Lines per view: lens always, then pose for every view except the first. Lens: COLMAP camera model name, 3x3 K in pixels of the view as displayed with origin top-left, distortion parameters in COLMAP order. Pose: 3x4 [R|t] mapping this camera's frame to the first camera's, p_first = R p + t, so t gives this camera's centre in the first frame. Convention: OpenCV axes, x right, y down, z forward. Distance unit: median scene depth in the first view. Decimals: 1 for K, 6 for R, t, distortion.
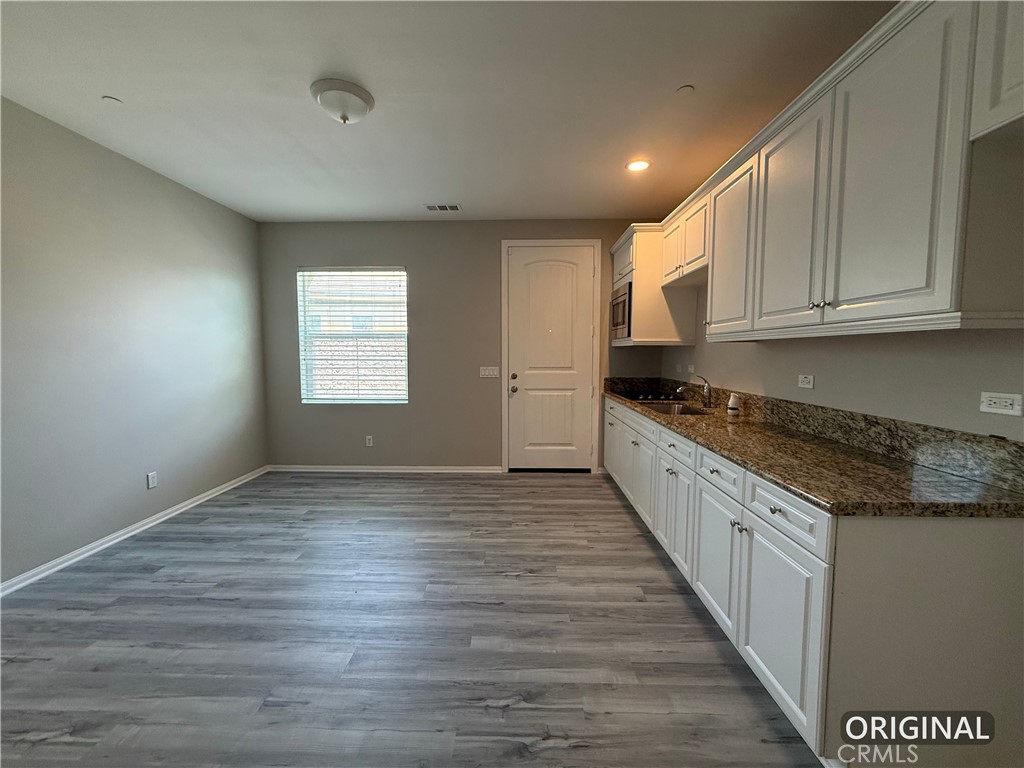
lens RADIAL K [[408.0, 0, 511.2], [0, 408.0, 384.6], [0, 0, 1]] dist [-0.001534, 0.002333]
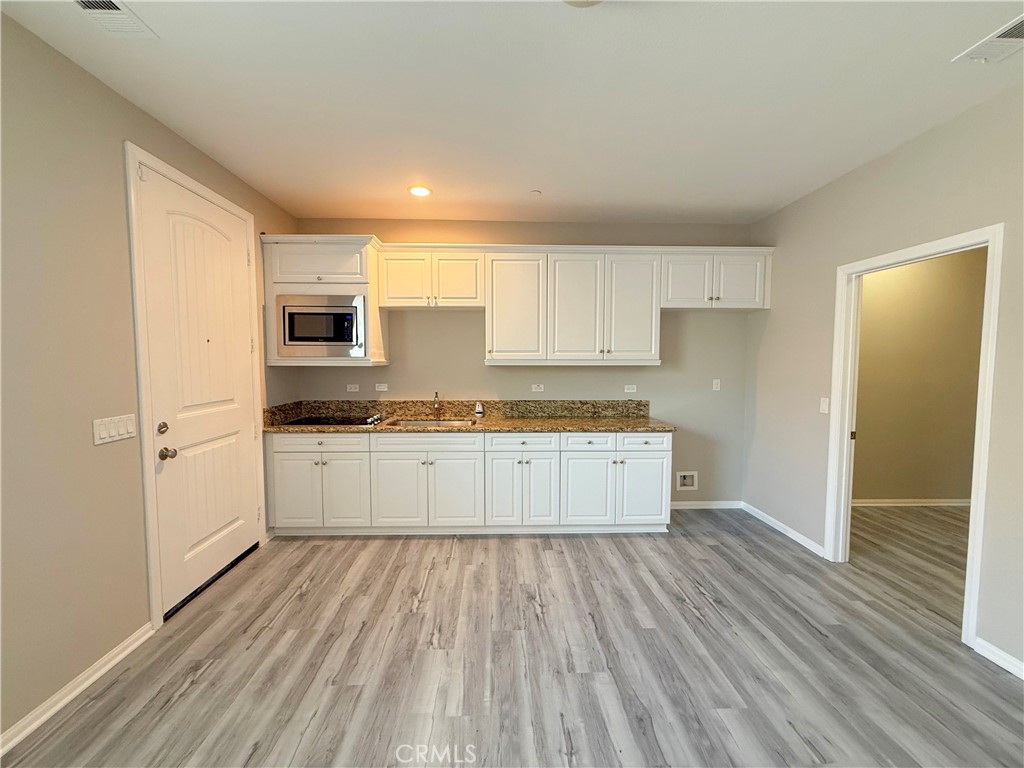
lens RADIAL K [[408.0, 0, 507.3], [0, 408.0, 382.5], [0, 0, 1]] dist [-0.001534, 0.002333]
pose [[-0.052908, -0.056305, 0.997011, -0.750477], [0.077036, 0.995204, 0.060291, -0.107599], [-0.995624, 0.079996, -0.048316, 0.876543]]
